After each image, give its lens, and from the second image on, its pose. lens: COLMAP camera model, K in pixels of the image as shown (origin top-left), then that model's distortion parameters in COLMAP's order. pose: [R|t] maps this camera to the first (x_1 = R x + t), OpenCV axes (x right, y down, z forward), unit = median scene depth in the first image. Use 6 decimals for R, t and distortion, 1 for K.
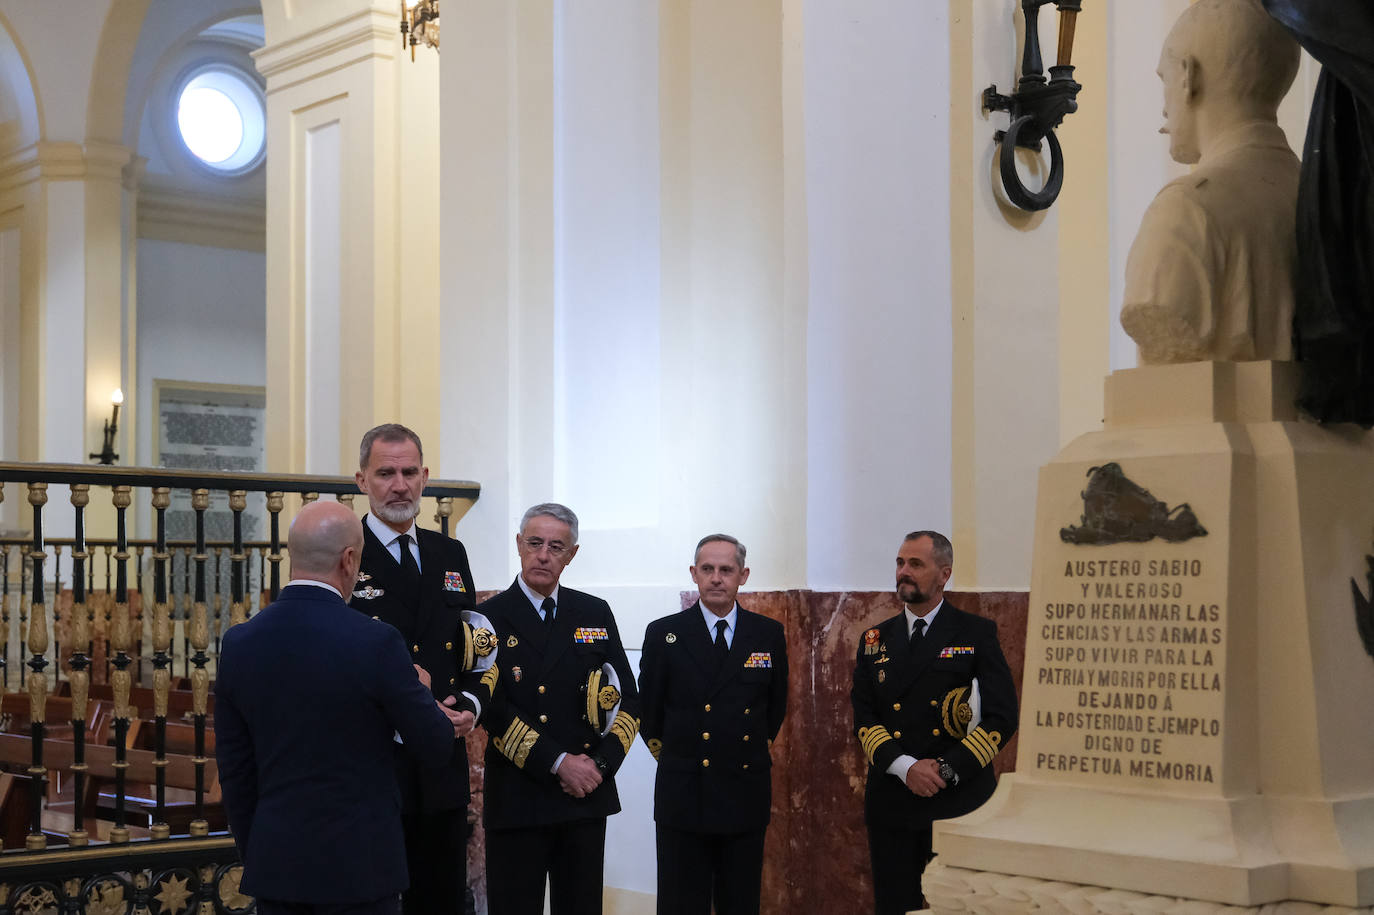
lens RADIAL K [[2063.7, 0, 687.0], [0, 2063.7, 457.5], [0, 0, 1]] dist [-0.021456, 0.025719]
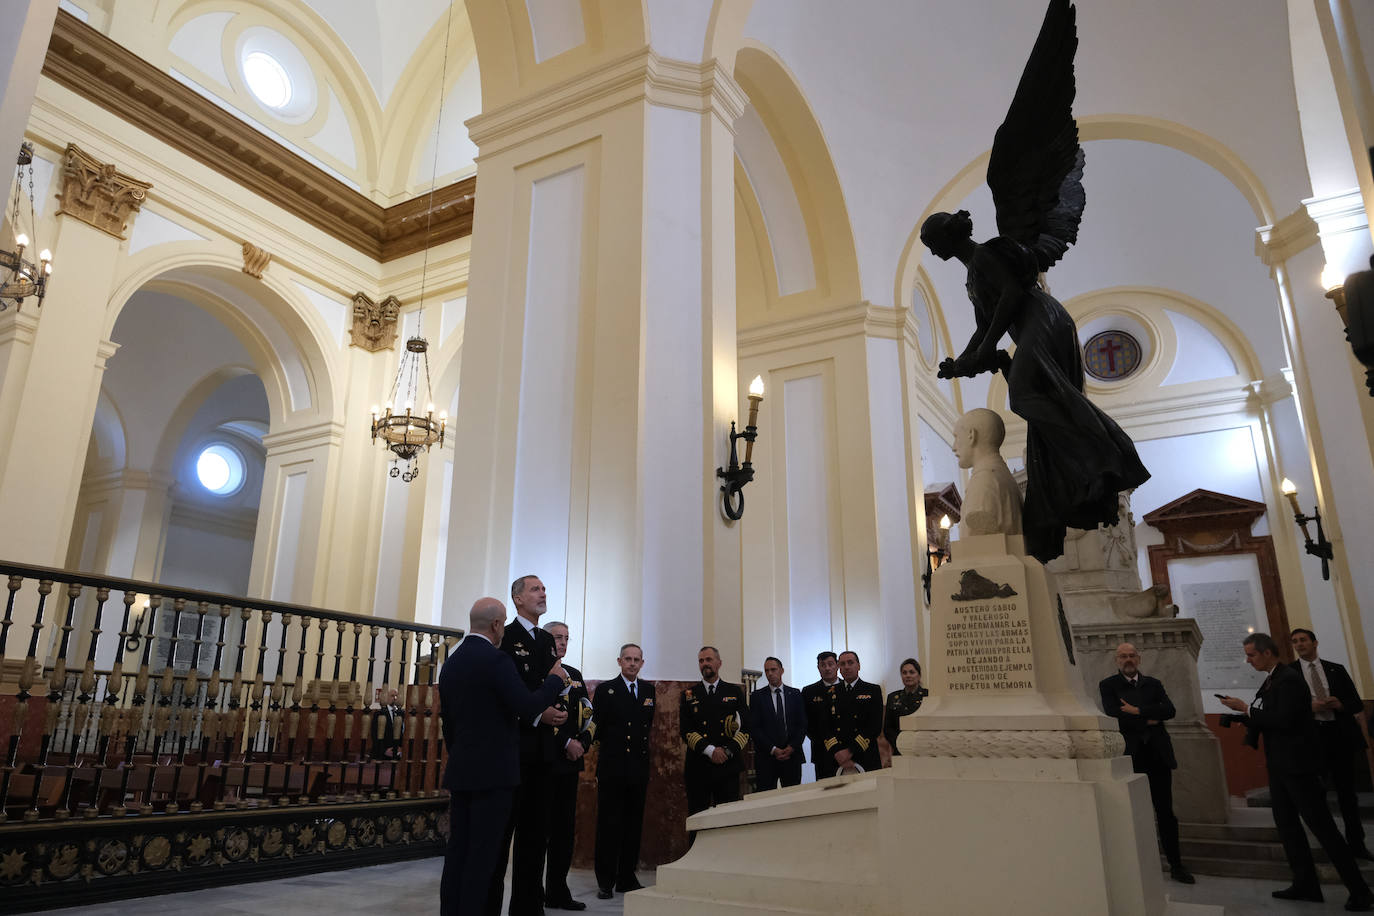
lens RADIAL K [[938.4, 0, 687.0], [0, 938.4, 458.0], [0, 0, 1]] dist [-0.043868, -0.001414]
pose [[0.914114, 0.117998, 0.387907, -0.350917], [-0.016833, 0.966935, -0.254466, 0.101031], [-0.405107, 0.226082, 0.885875, 0.034695]]
